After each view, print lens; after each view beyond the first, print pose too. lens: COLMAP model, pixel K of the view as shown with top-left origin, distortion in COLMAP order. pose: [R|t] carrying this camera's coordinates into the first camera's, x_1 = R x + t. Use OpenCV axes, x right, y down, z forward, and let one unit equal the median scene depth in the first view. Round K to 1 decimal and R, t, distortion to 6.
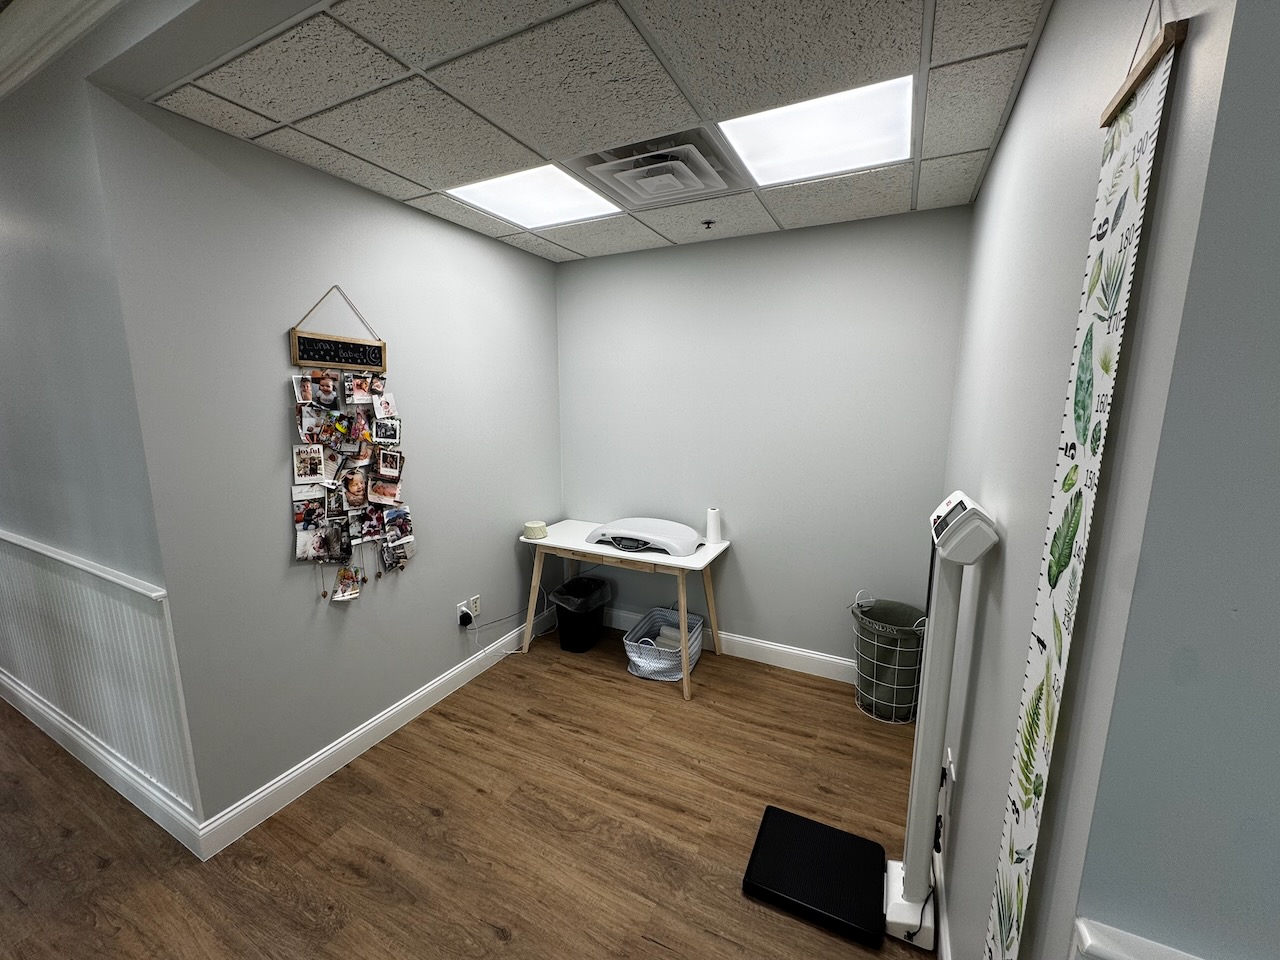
lens RADIAL K [[501.1, 0, 638.1], [0, 501.1, 479.2], [0, 0, 1]] dist [0.000180, 0.001008]
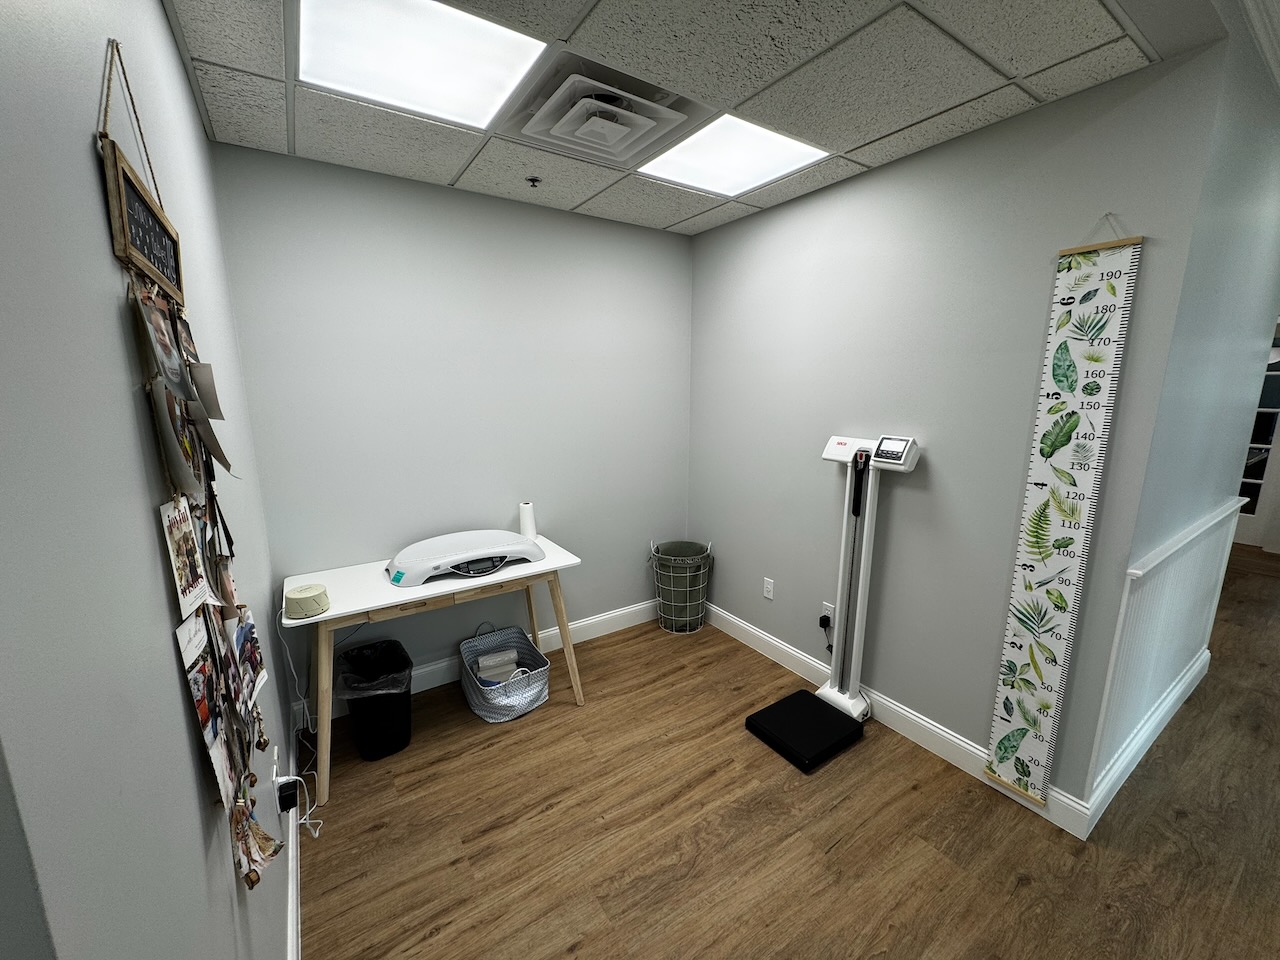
lens RADIAL K [[501.1, 0, 638.1], [0, 501.1, 479.2], [0, 0, 1]] dist [0.000180, 0.001008]
pose [[0.504944, -0.163282, 0.847567, -0.695983], [0.145427, 0.984001, 0.102926, -0.064890], [-0.850813, 0.071287, 0.520611, 0.483846]]
